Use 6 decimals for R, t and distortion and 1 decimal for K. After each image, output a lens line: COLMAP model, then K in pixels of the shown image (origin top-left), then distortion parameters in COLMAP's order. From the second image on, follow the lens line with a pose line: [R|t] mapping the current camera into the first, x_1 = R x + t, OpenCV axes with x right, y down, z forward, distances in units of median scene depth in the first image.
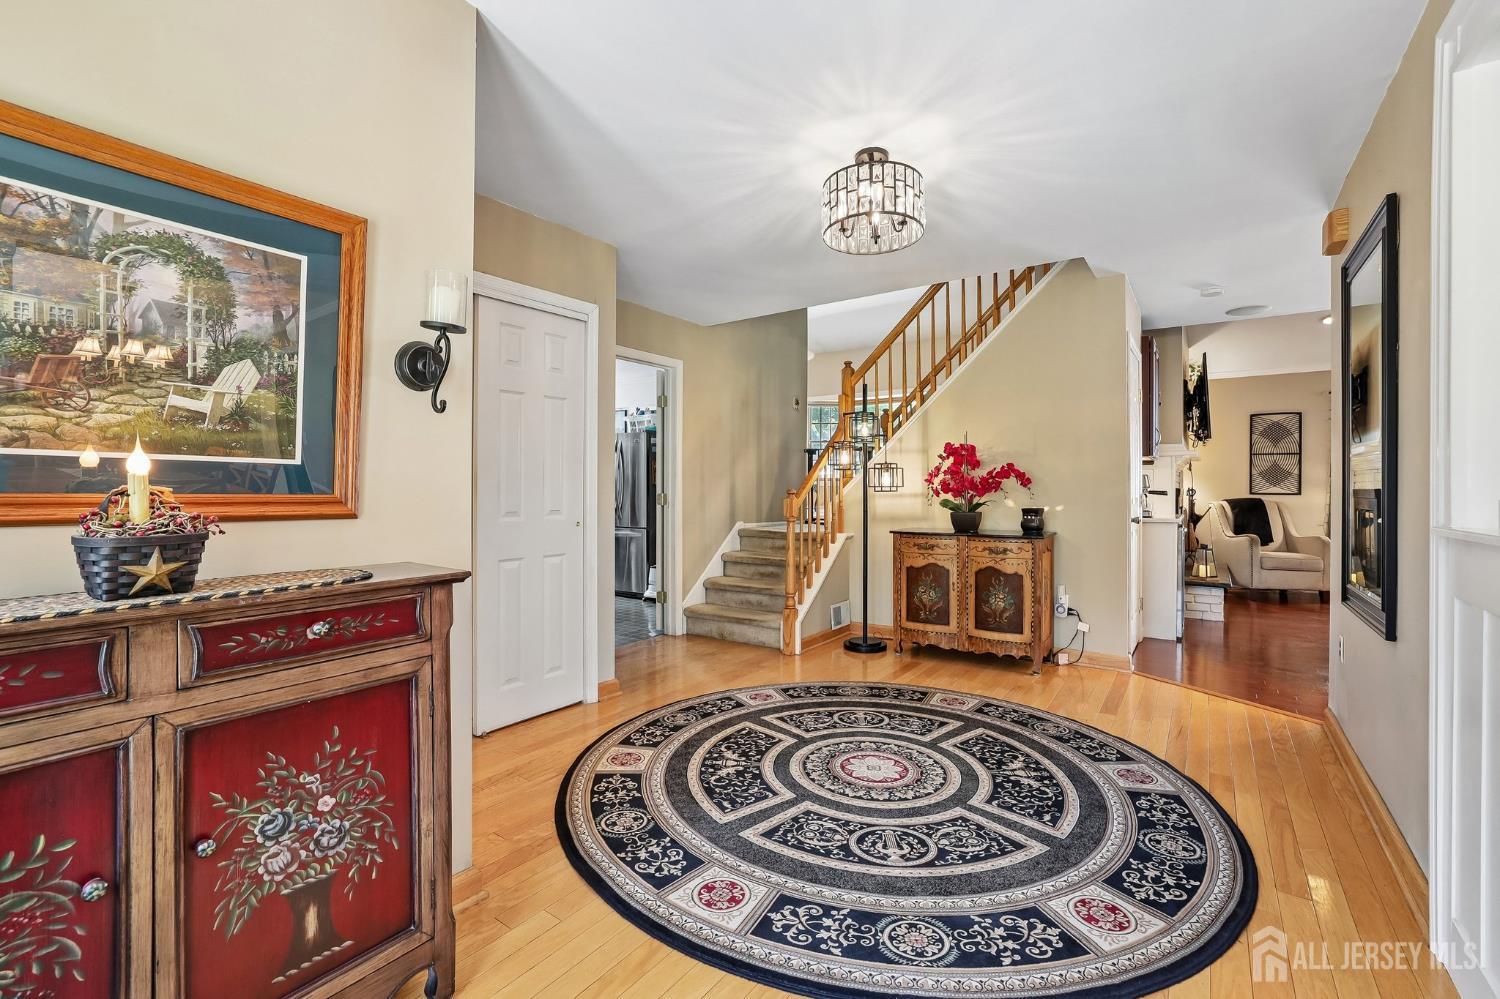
lens RADIAL K [[656.5, 0, 747.2], [0, 656.5, 489.3], [0, 0, 1]] dist [-0.033495, 0.011966]
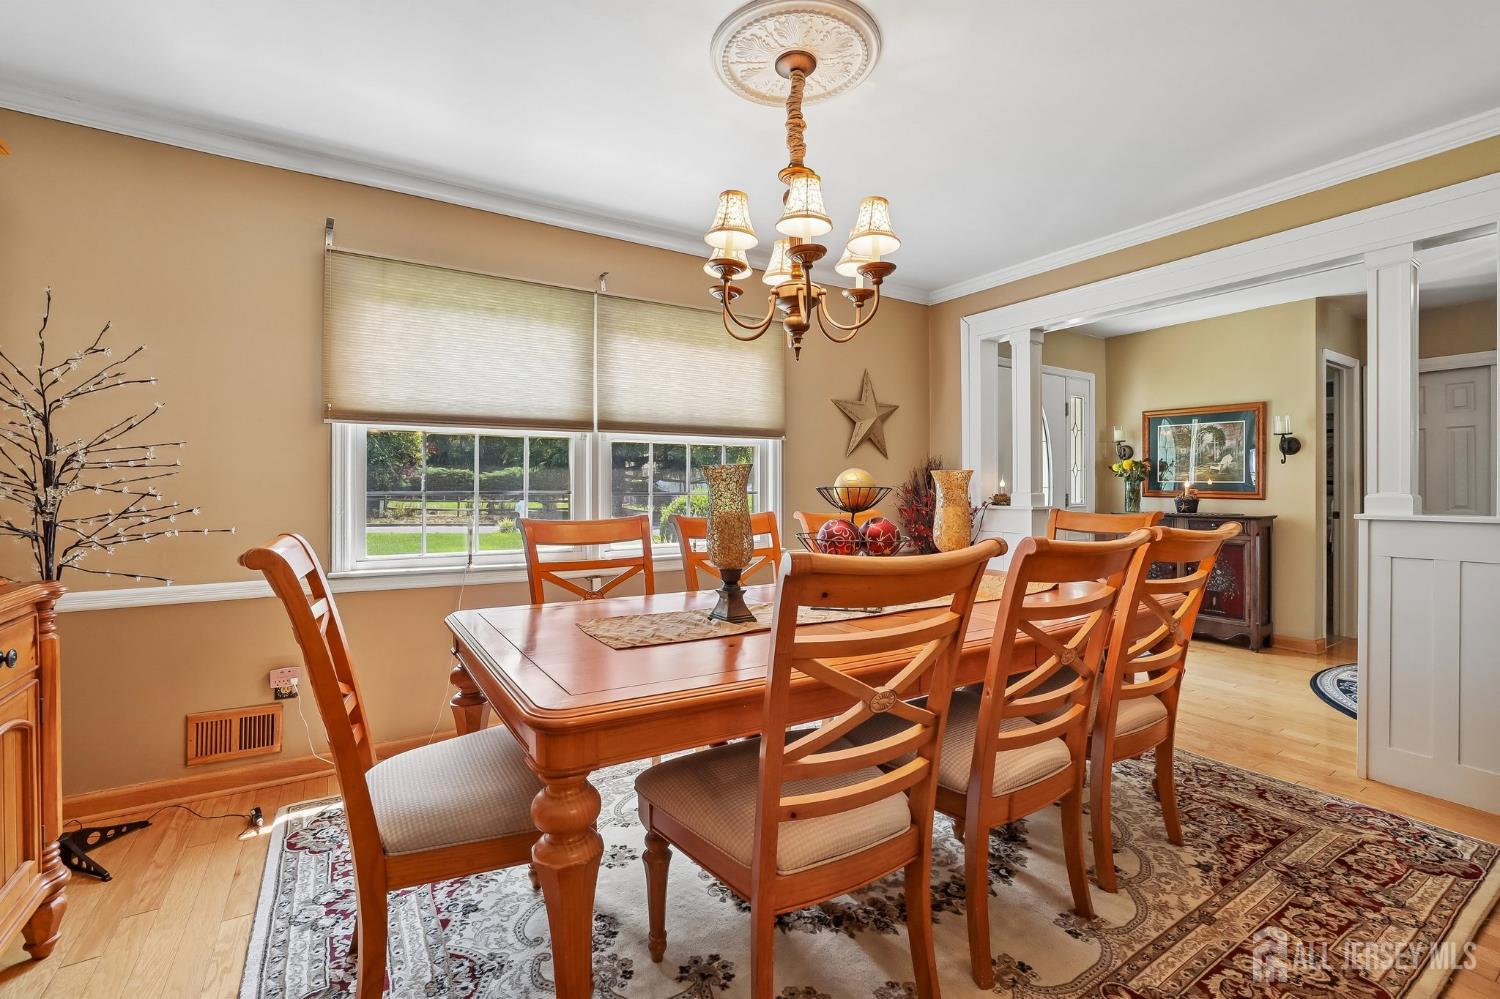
lens RADIAL K [[656.5, 0, 749.4], [0, 656.5, 490.2], [0, 0, 1]] dist [-0.033495, 0.011966]
pose [[-0.386456, 0.002539, -0.922304, 3.839826], [-0.005798, 0.999970, 0.005182, -0.000934], [0.922290, 0.007350, -0.386430, -0.084691]]
